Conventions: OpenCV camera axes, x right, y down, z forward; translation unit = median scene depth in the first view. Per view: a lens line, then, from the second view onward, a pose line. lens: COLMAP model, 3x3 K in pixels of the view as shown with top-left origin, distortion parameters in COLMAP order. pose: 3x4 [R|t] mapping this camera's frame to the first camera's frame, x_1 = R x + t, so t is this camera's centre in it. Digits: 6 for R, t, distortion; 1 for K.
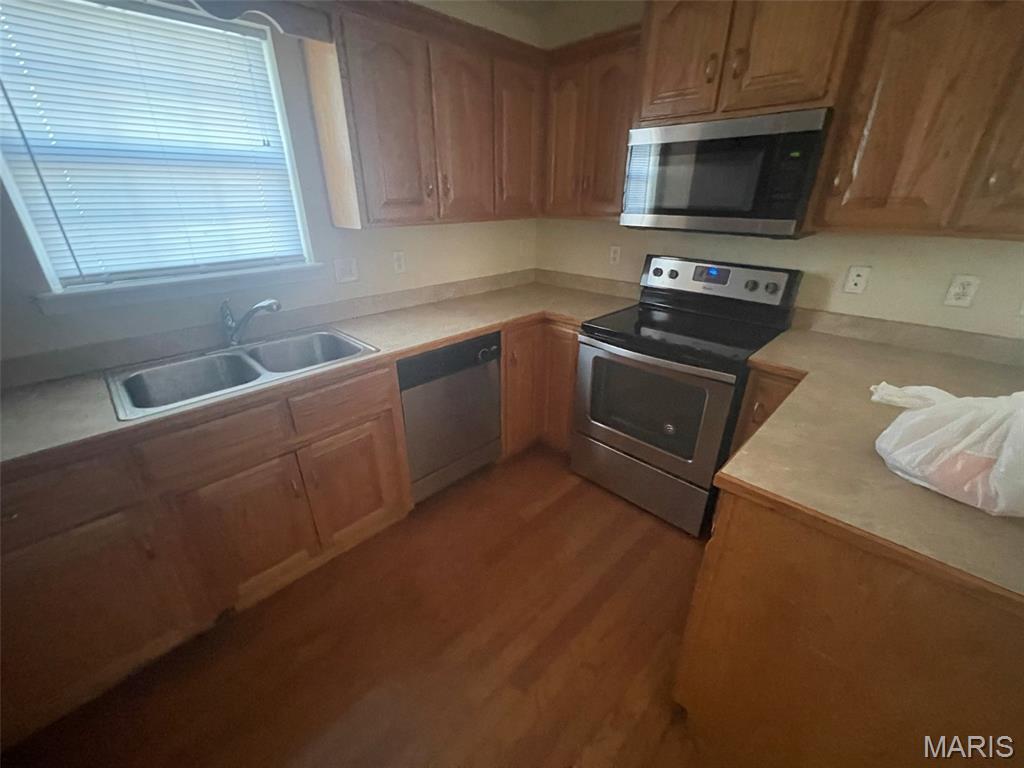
lens RADIAL K [[415.9, 0, 508.0], [0, 415.9, 387.5], [0, 0, 1]] dist [0.011073, -0.000187]
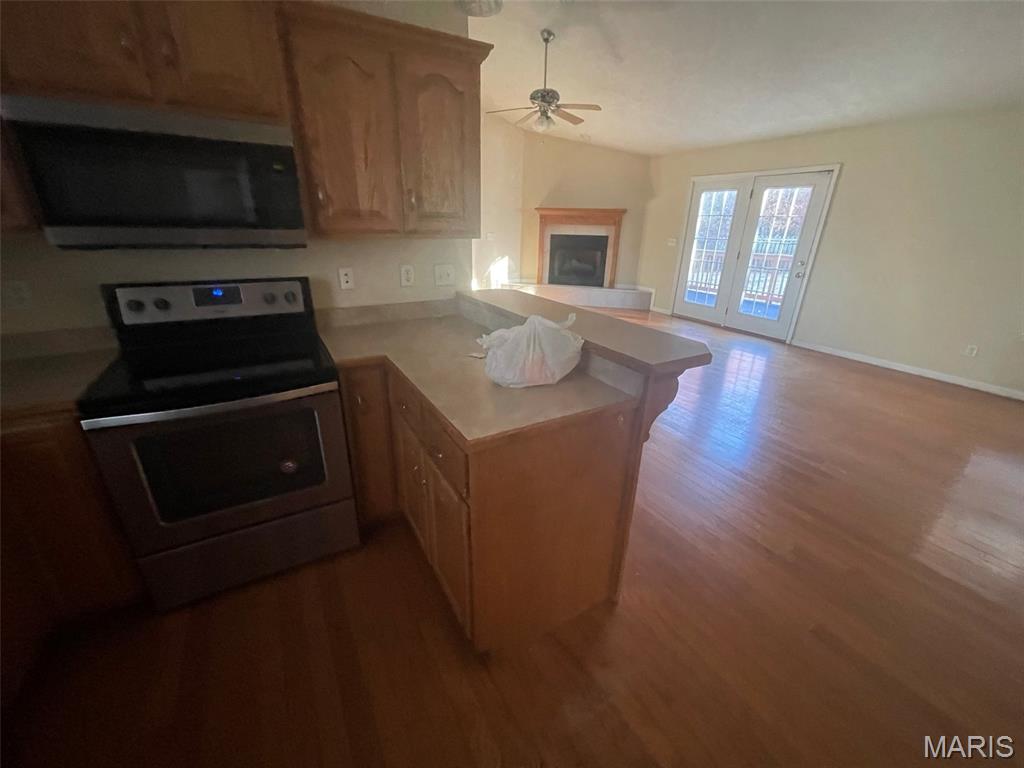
lens RADIAL K [[415.9, 0, 508.0], [0, 415.9, 387.5], [0, 0, 1]] dist [0.011073, -0.000187]
pose [[0.253995, -0.368352, 0.894317, -0.235564], [0.390915, 0.884850, 0.253429, -0.097077], [-0.884687, 0.285233, 0.368742, 0.225192]]
